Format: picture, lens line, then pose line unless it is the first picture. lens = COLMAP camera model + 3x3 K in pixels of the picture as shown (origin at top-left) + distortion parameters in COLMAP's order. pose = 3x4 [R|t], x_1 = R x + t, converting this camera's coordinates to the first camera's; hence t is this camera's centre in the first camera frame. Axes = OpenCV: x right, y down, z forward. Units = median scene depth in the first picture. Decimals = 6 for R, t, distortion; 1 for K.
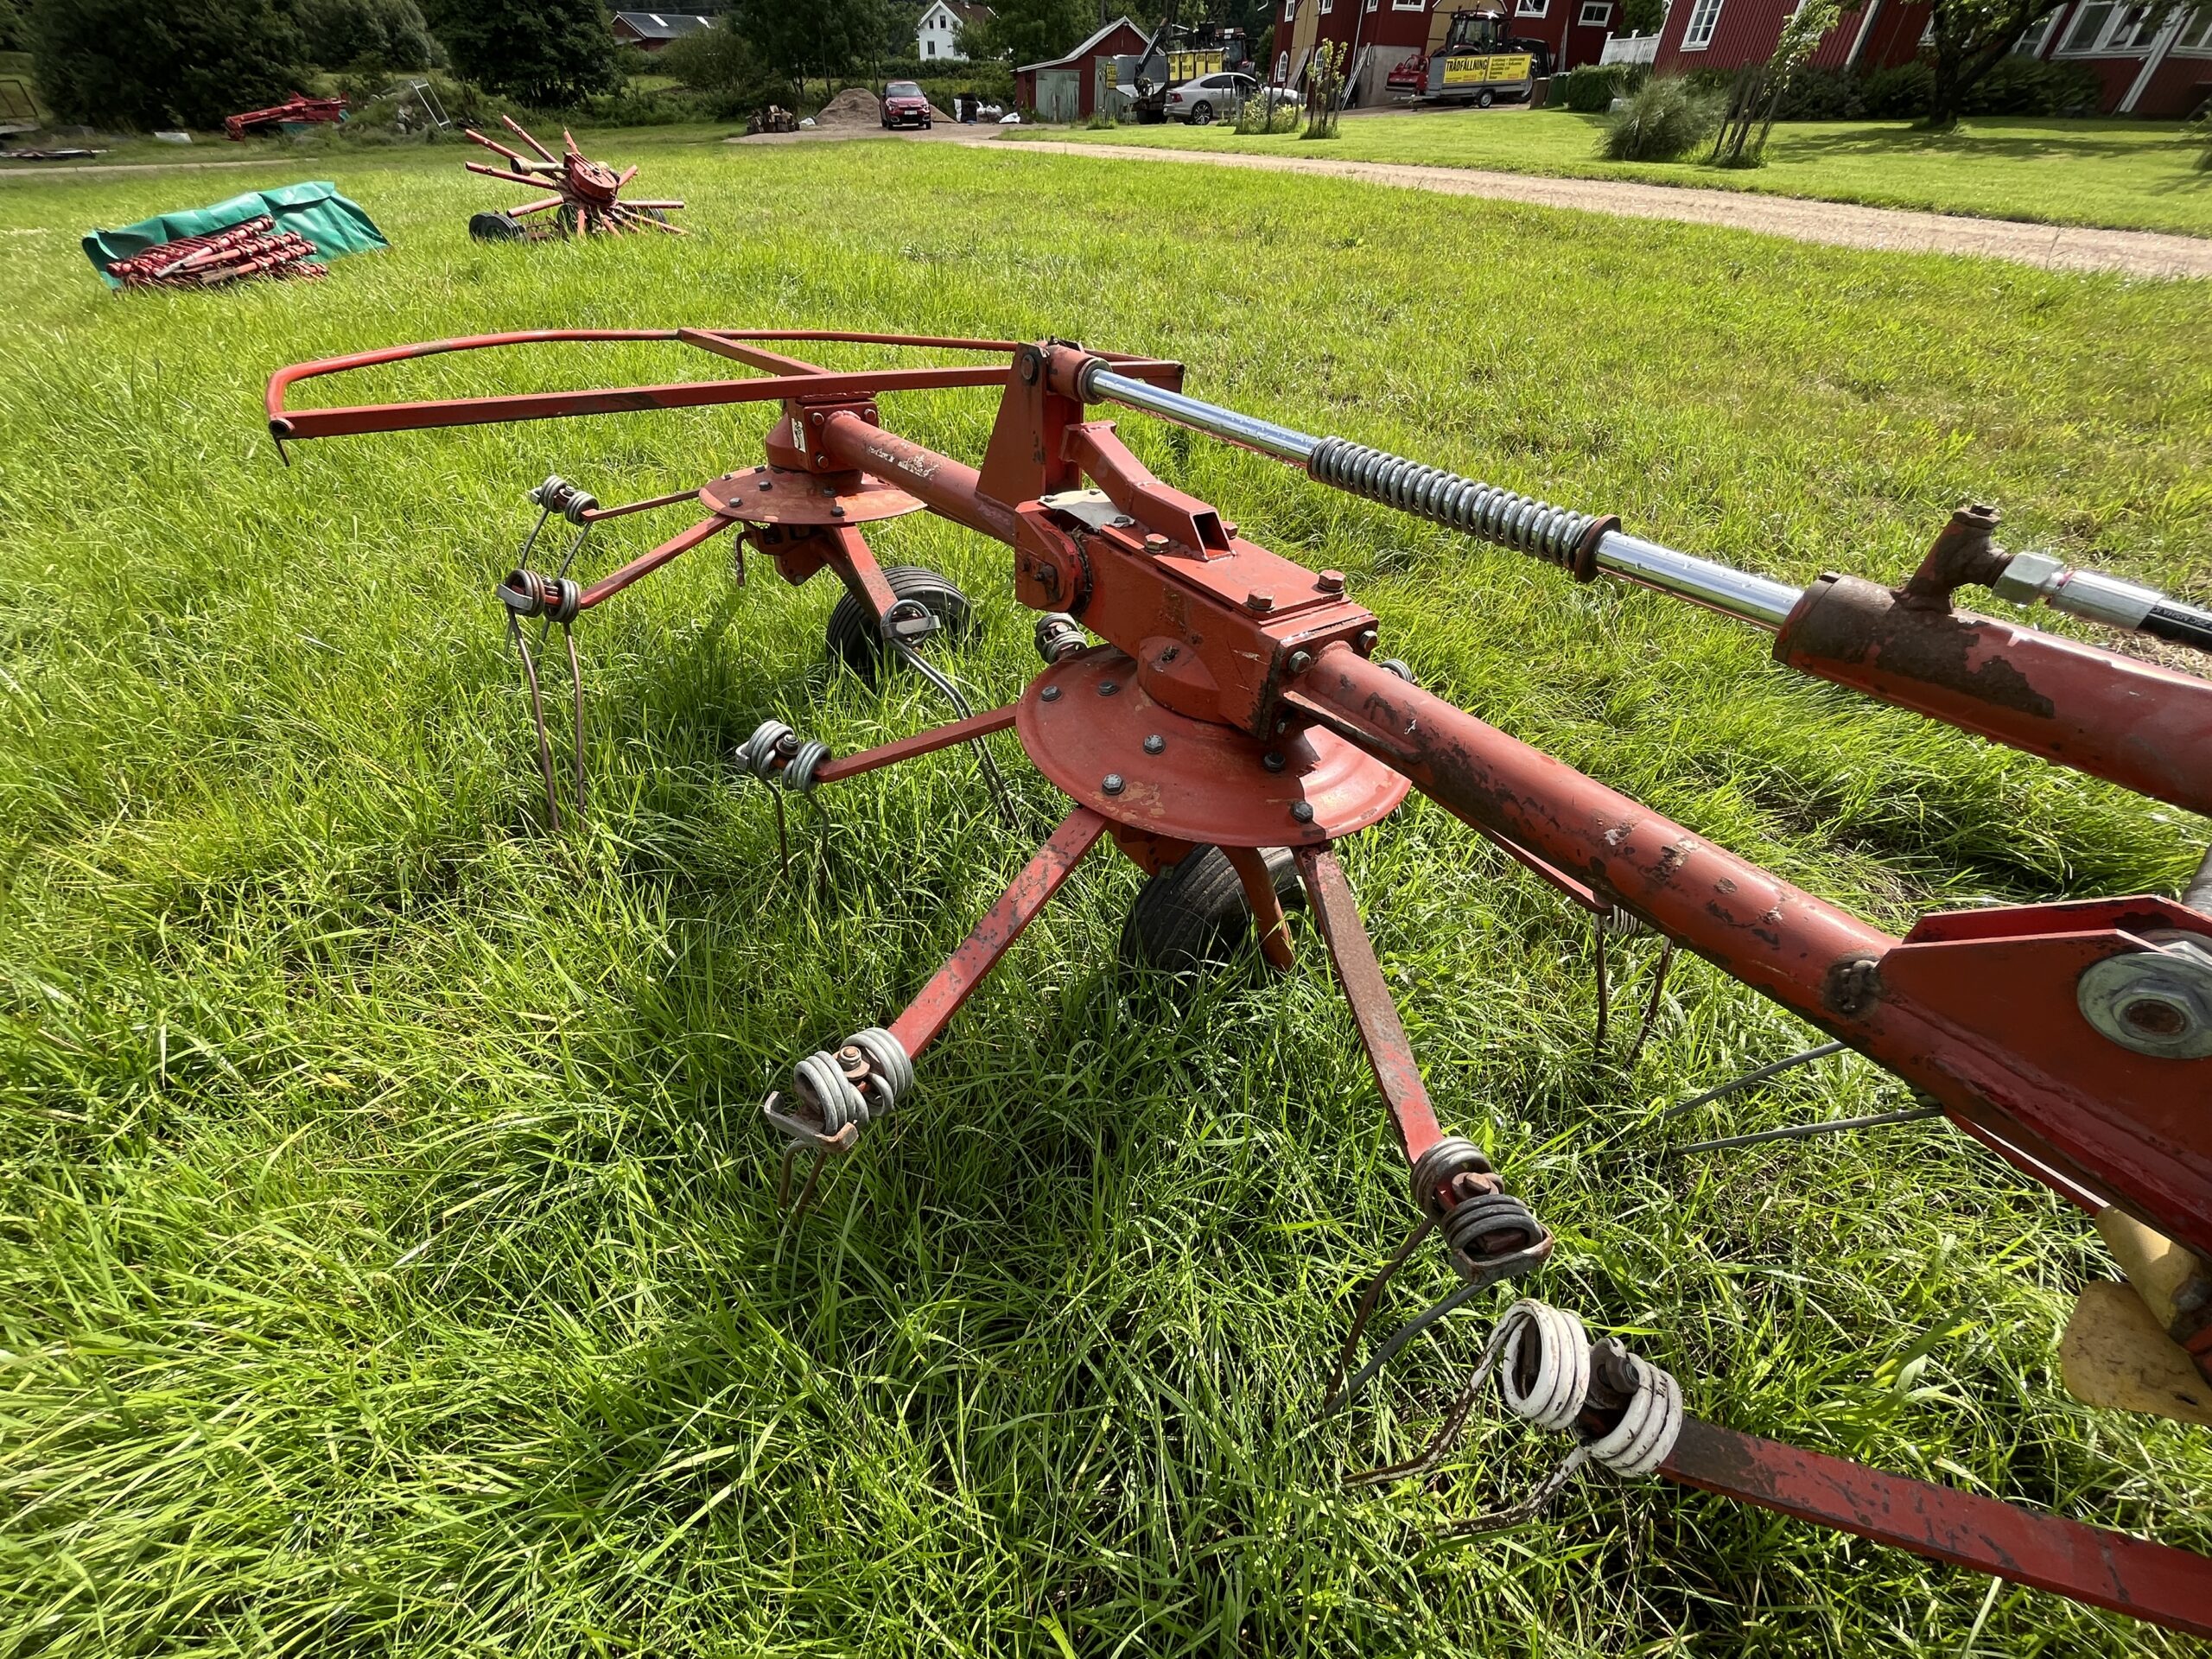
lens RADIAL K [[913.1, 0, 1093.5], [0, 913.1, 830.1], [0, 0, 1]] dist [-0.000233, -0.000541]
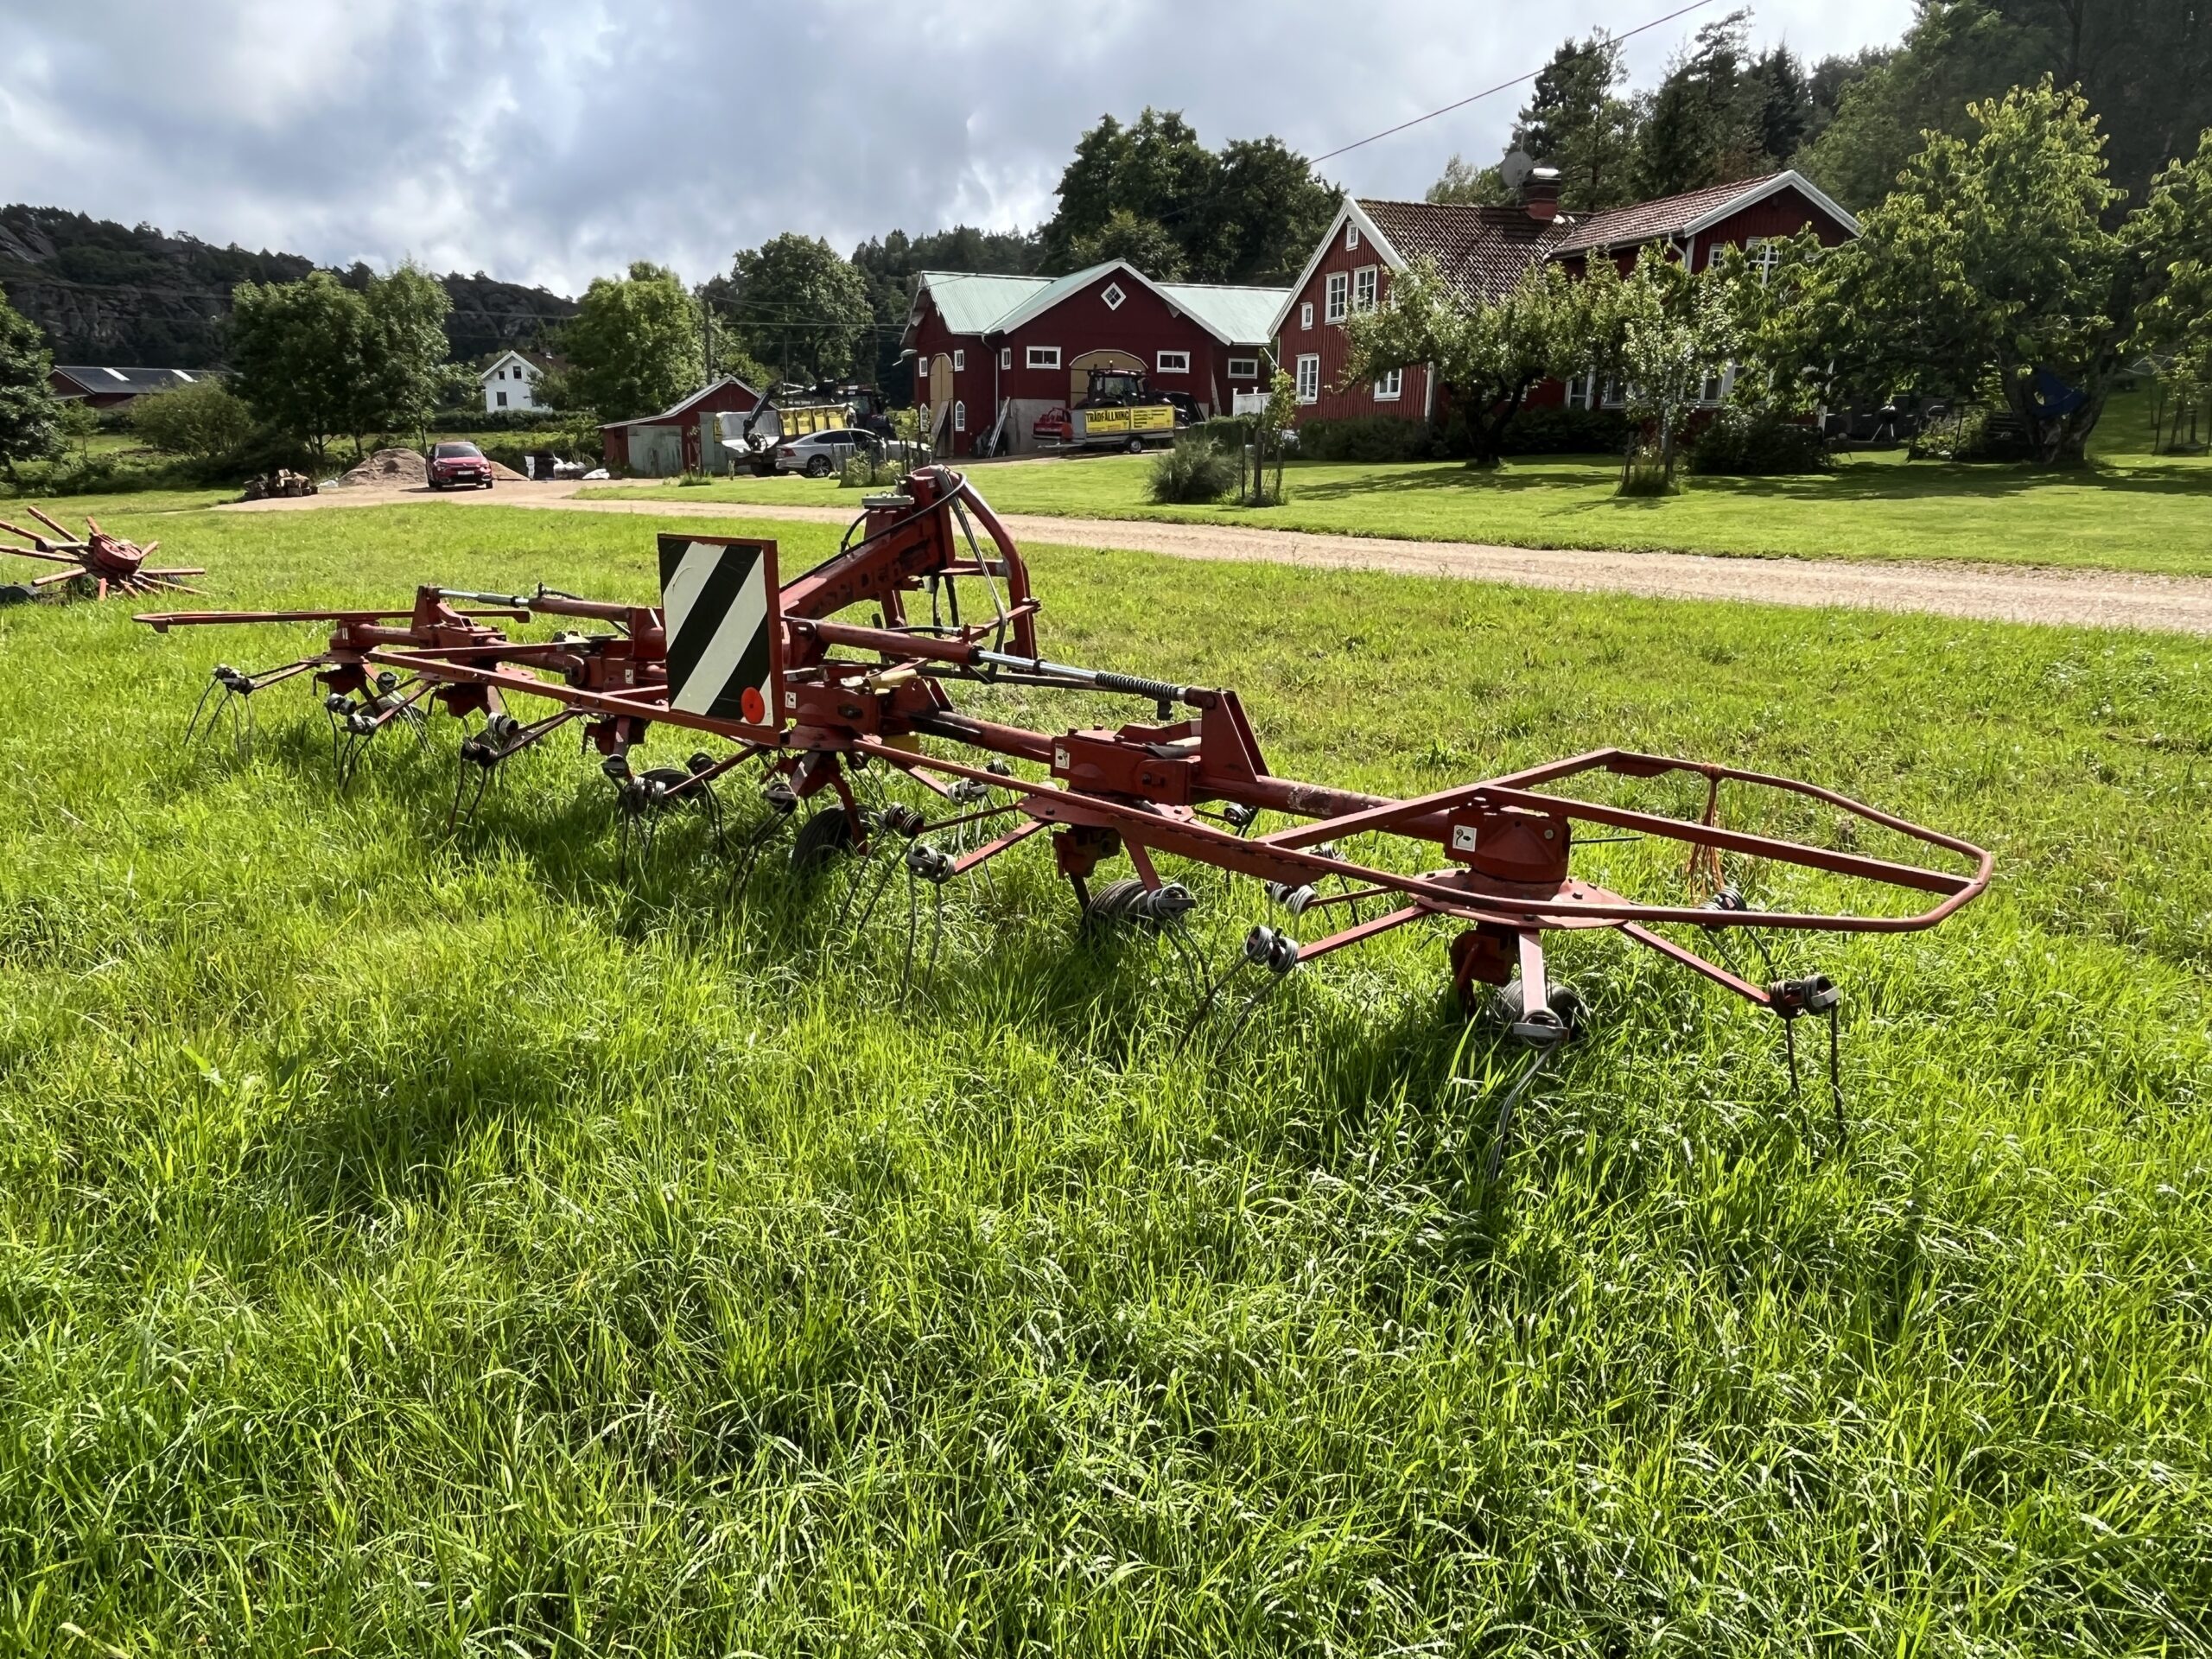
lens RADIAL K [[1450.8, 0, 1097.1], [0, 1450.8, 833.2], [0, 0, 1]] dist [0.004529, -0.008694]
pose [[0.972314, -0.079095, 0.219885, 0.055145], [0.160150, 0.910787, -0.380551, 0.137743], [-0.170169, 0.405229, 0.898238, -0.195176]]
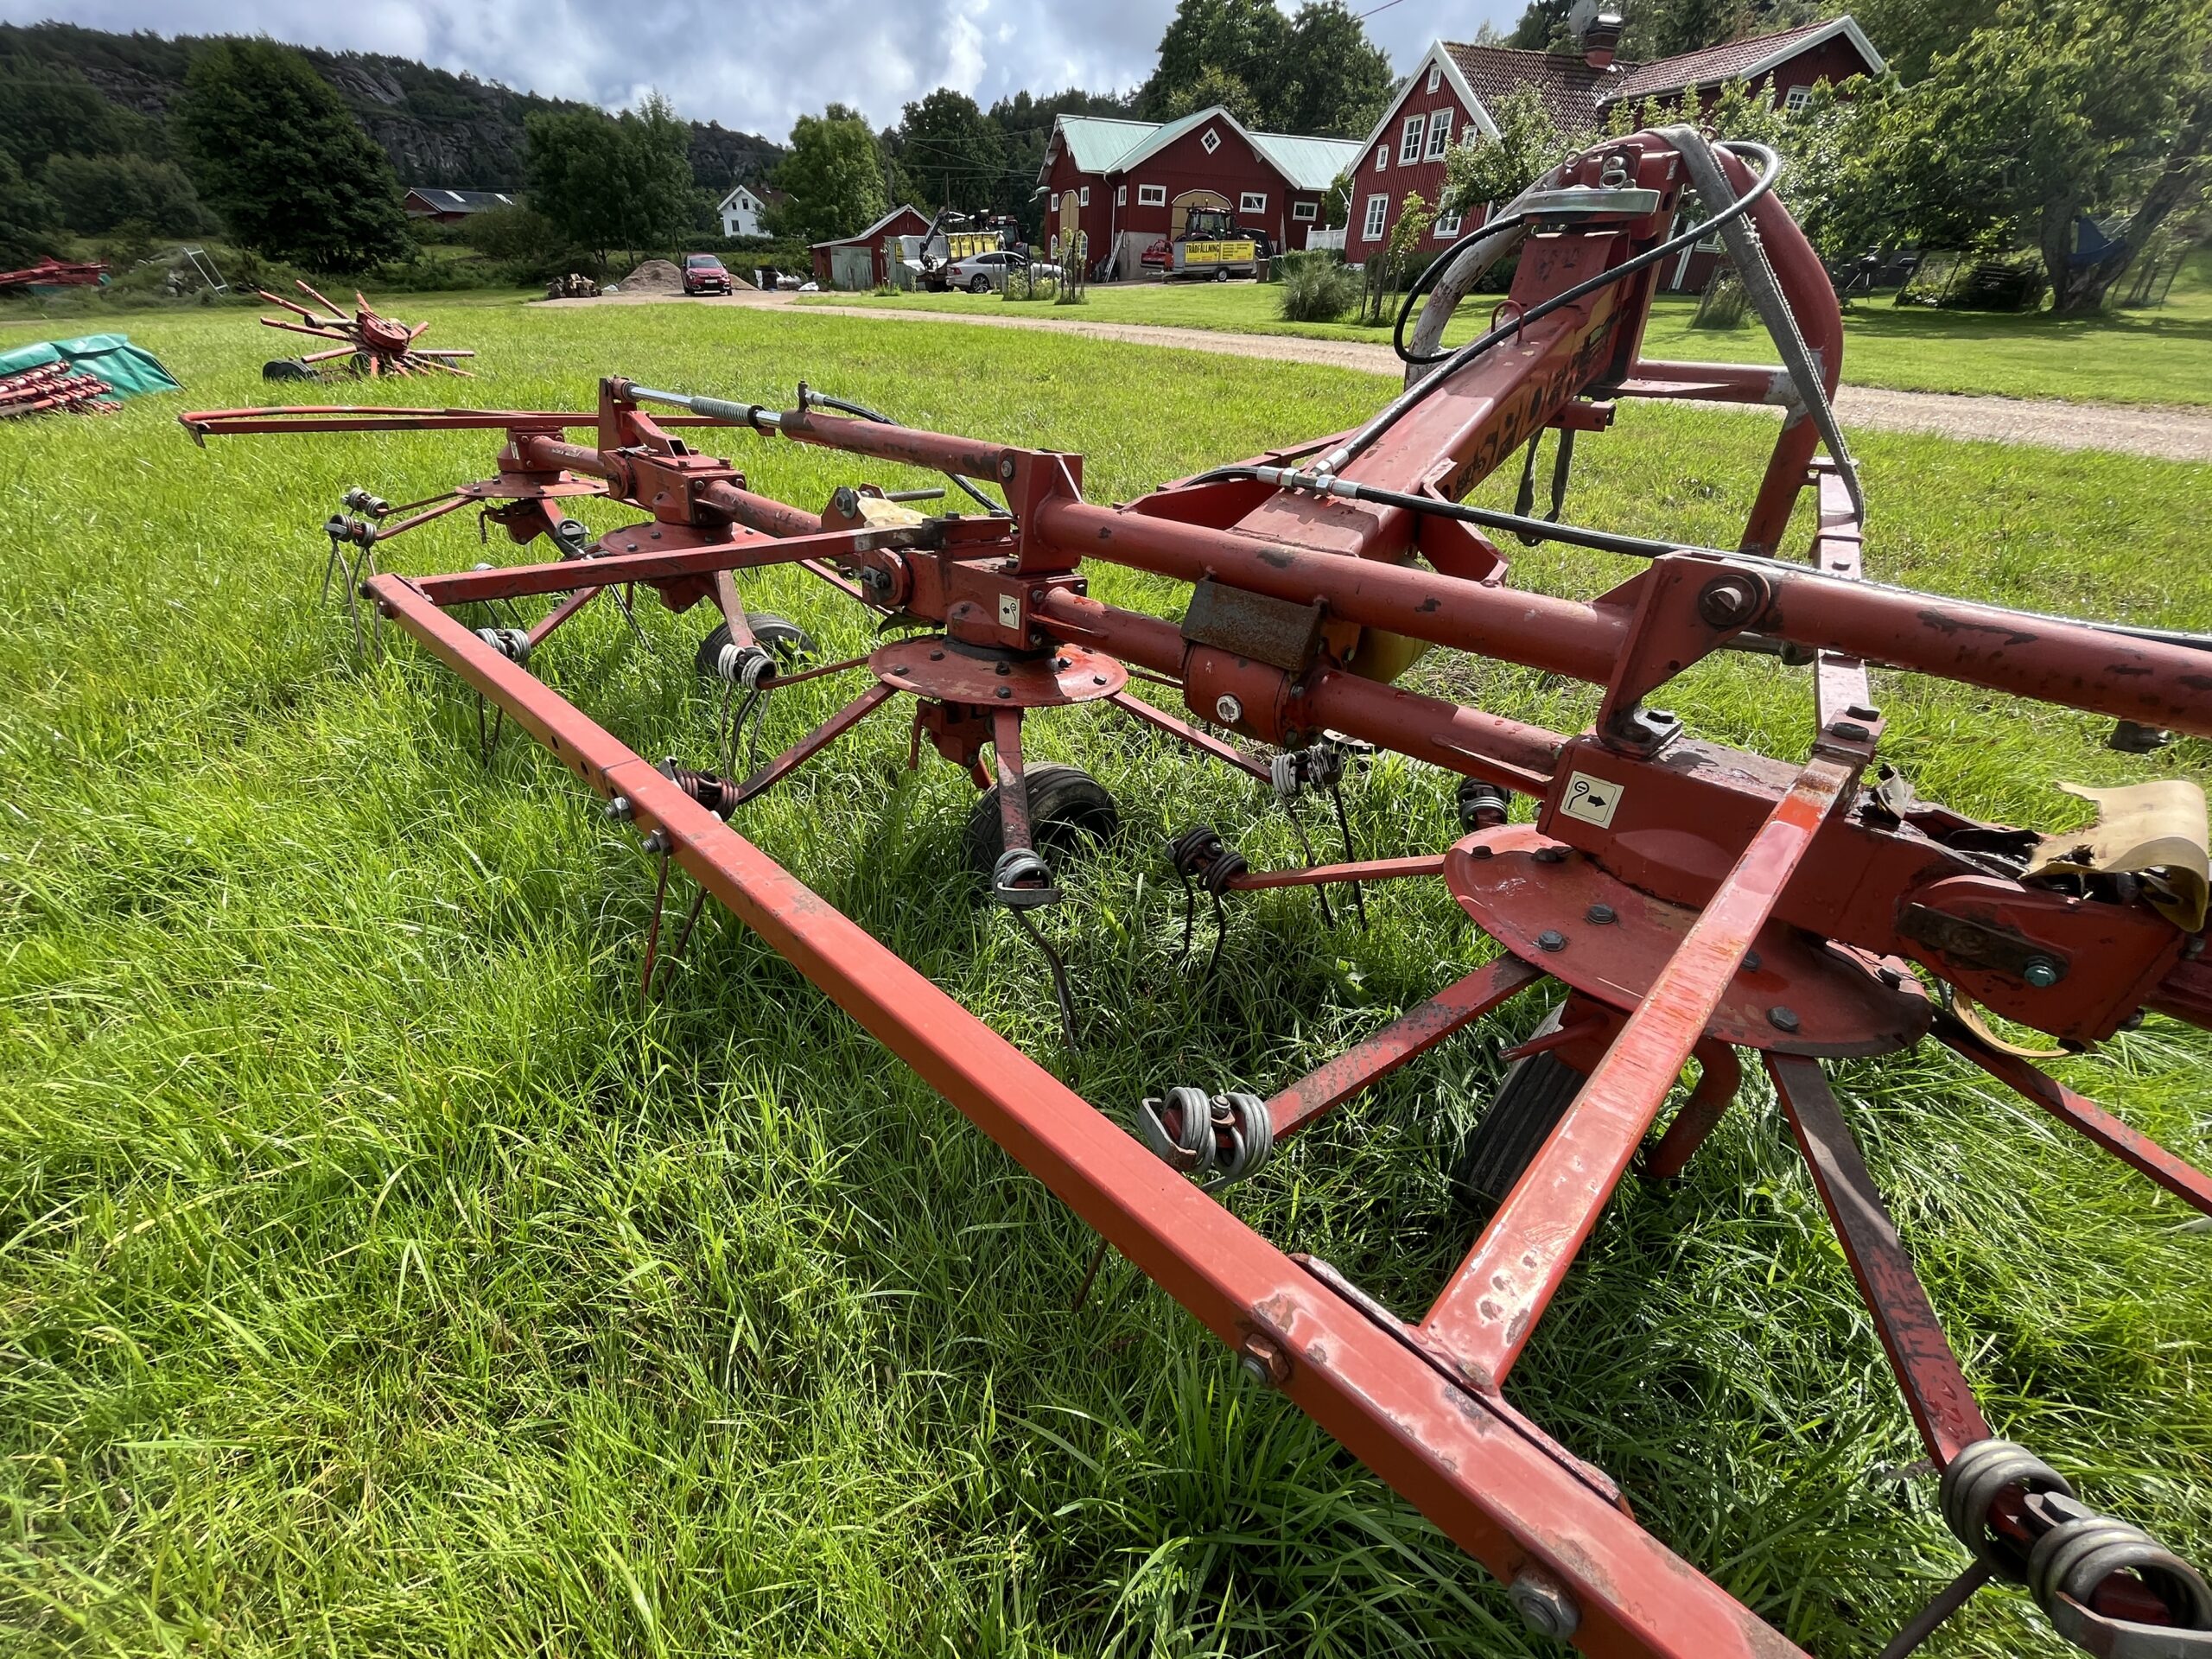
lens RADIAL K [[915.9, 0, 1095.6], [0, 915.9, 833.4], [0, 0, 1]] dist [-0.002318, -0.000029]
pose [[0.984020, -0.084768, 0.156587, 0.030621], [0.103650, 0.987751, -0.116635, 0.043012], [-0.144783, 0.131001, 0.980753, -0.054730]]
